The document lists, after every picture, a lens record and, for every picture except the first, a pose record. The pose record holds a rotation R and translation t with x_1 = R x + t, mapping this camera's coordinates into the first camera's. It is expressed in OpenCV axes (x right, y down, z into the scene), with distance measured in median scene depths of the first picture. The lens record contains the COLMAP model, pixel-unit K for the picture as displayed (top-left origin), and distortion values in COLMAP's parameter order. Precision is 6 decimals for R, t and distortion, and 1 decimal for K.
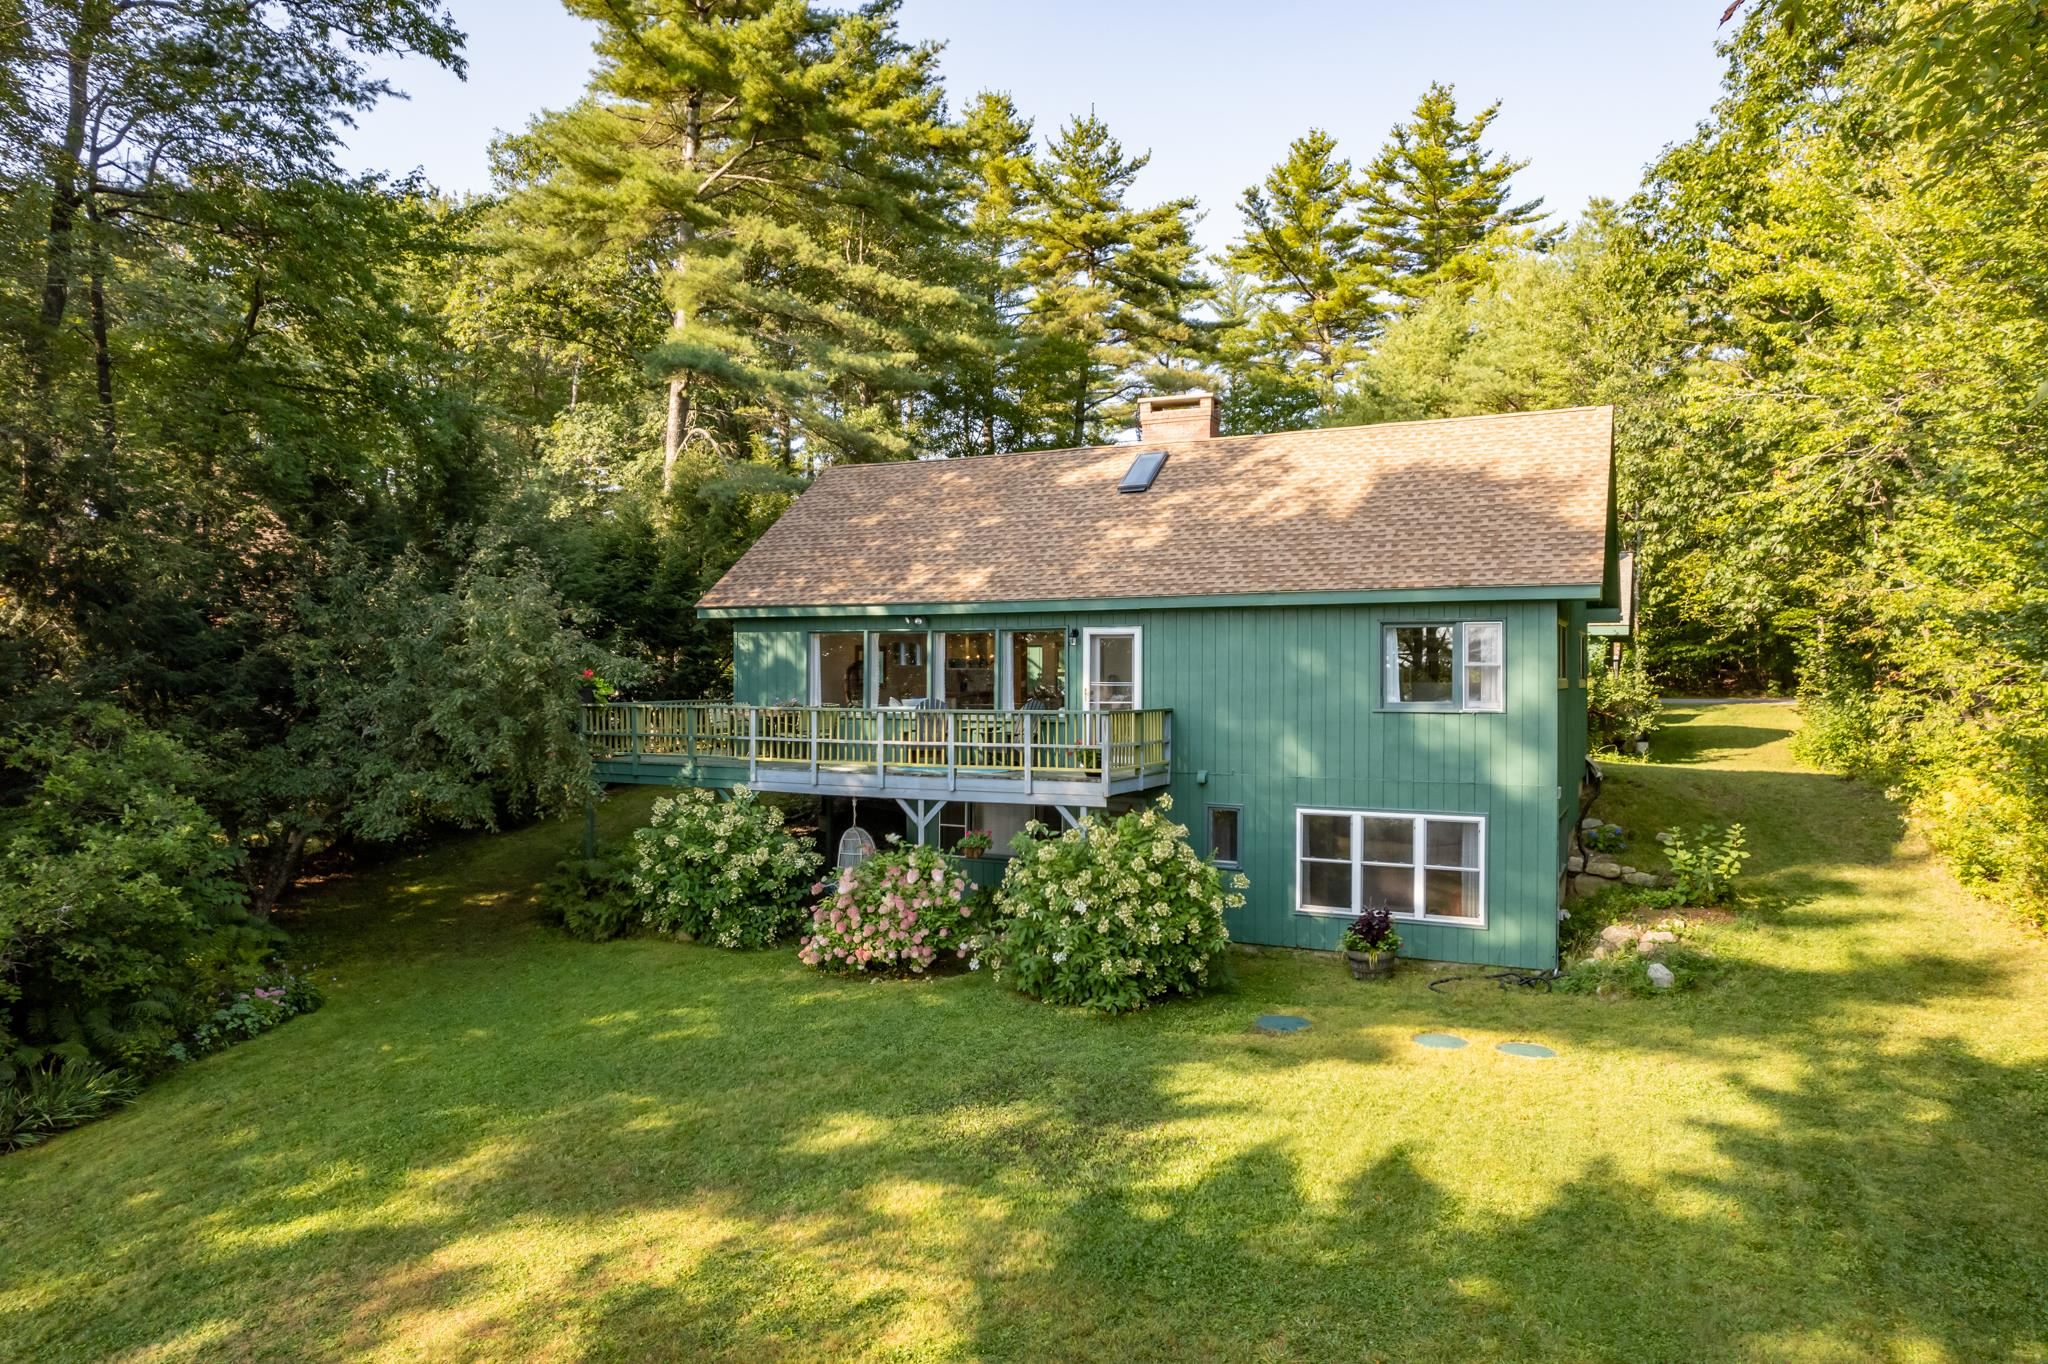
lens RADIAL K [[1351.9, 0, 1024.0], [0, 1351.9, 682.0], [0, 0, 1]] dist [-0.057581, -0.002395]
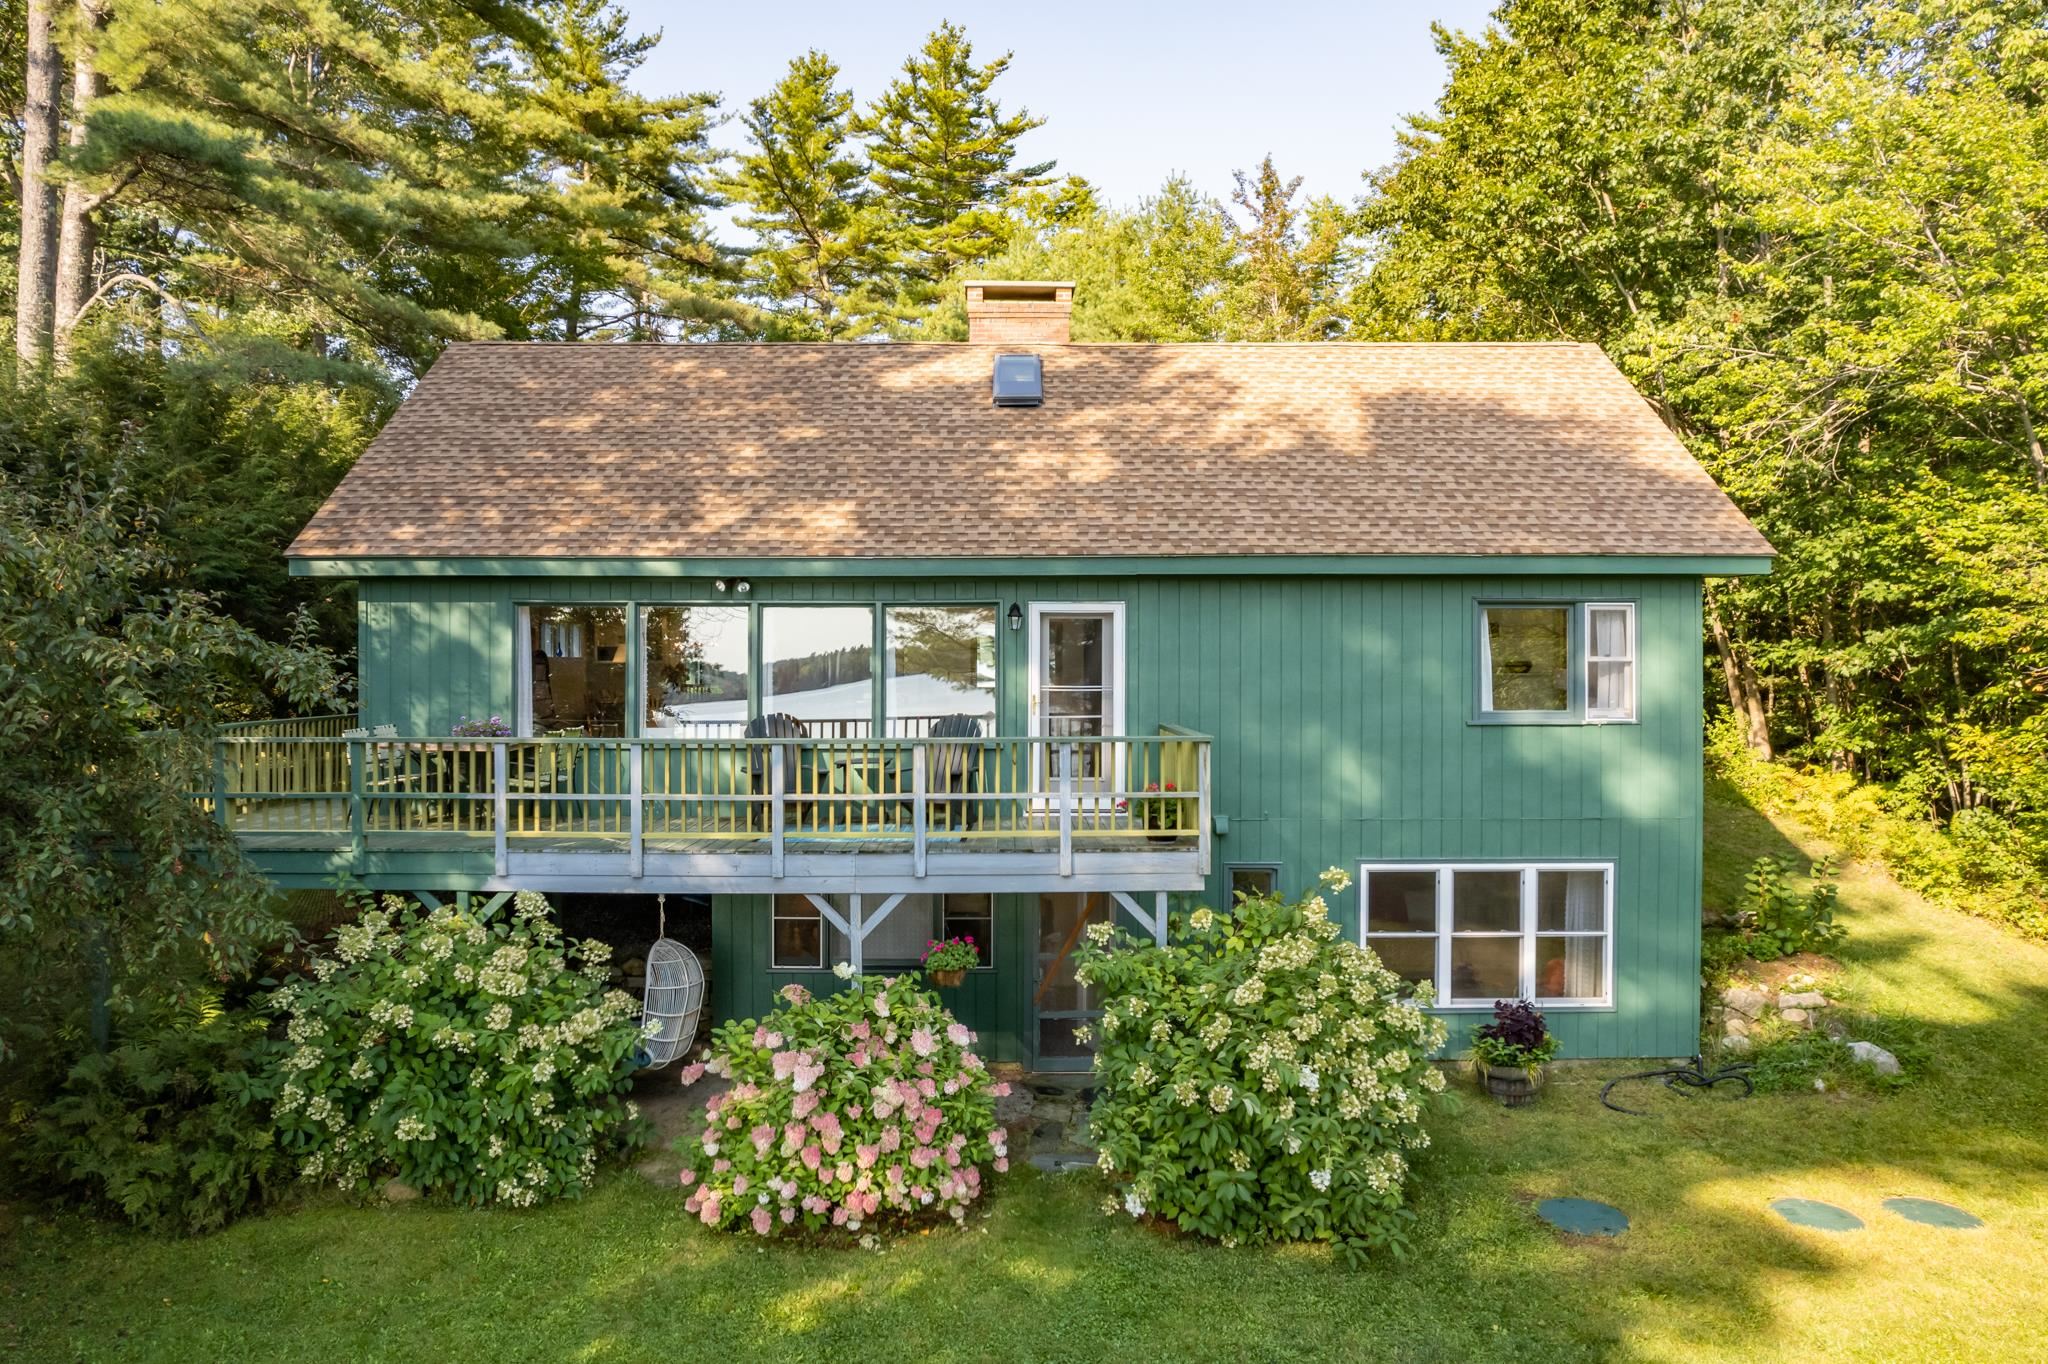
lens RADIAL K [[1386.4, 0, 1024.0], [0, 1386.4, 682.0], [0, 0, 1]] dist [-0.088357, 0.077317]
pose [[0.890895, -0.009867, 0.454101, -0.226559], [0.004091, 0.999898, 0.013700, -0.009319], [-0.454190, -0.010347, 0.890845, 0.356970]]
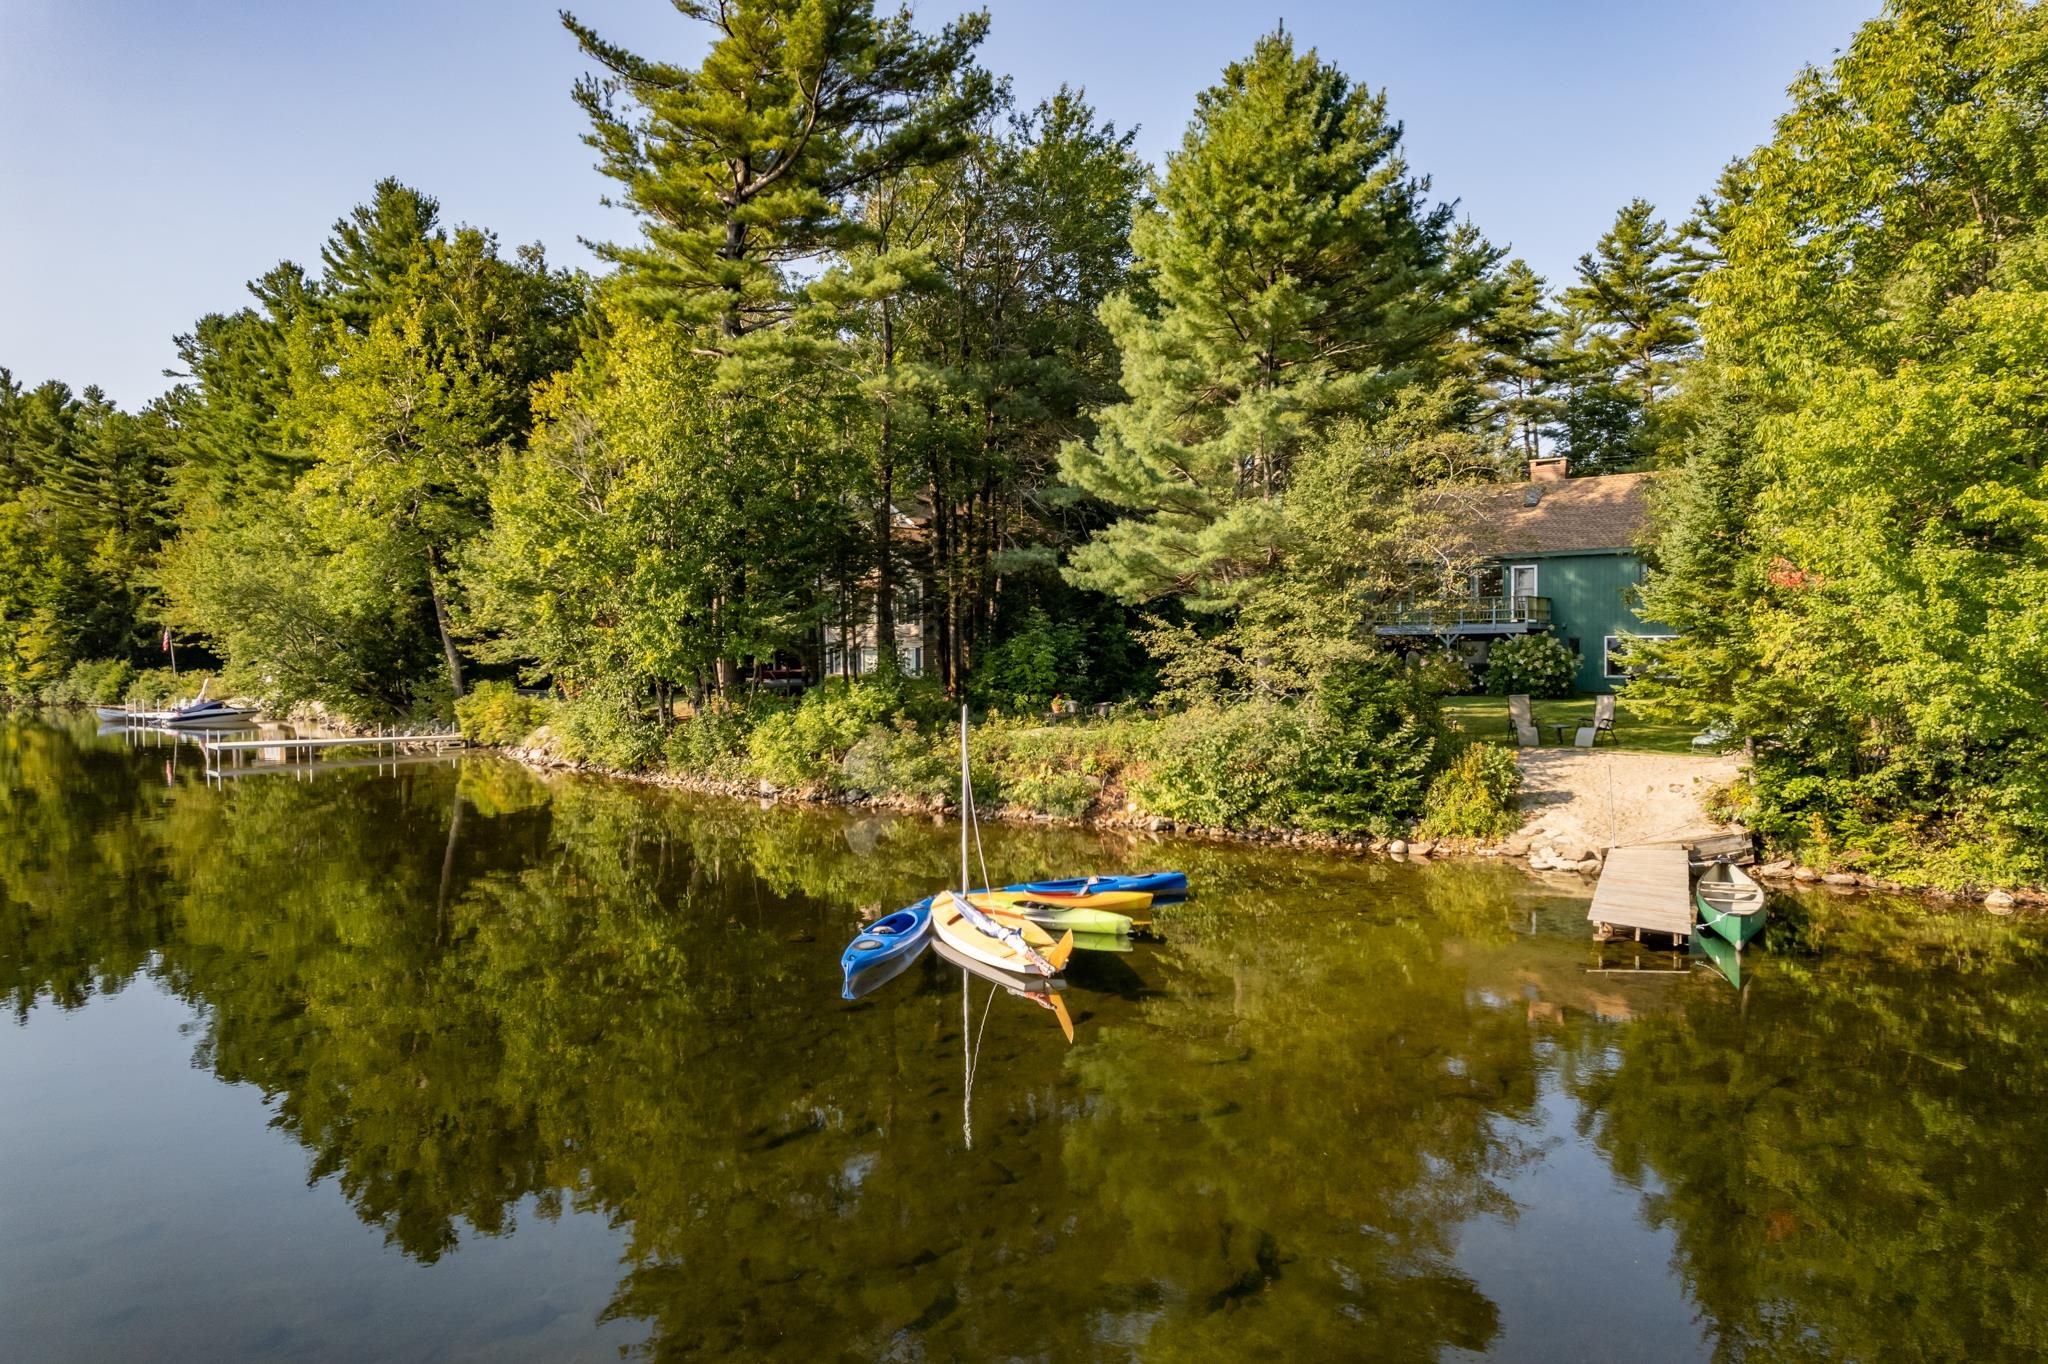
lens RADIAL K [[1386.4, 0, 1024.0], [0, 1386.4, 682.0], [0, 0, 1]] dist [-0.088357, 0.077317]
pose [[0.974509, -0.005274, -0.224287, -0.213758], [0.009205, 0.999822, 0.016487, 0.100101], [0.224160, -0.018131, 0.974384, -1.317989]]
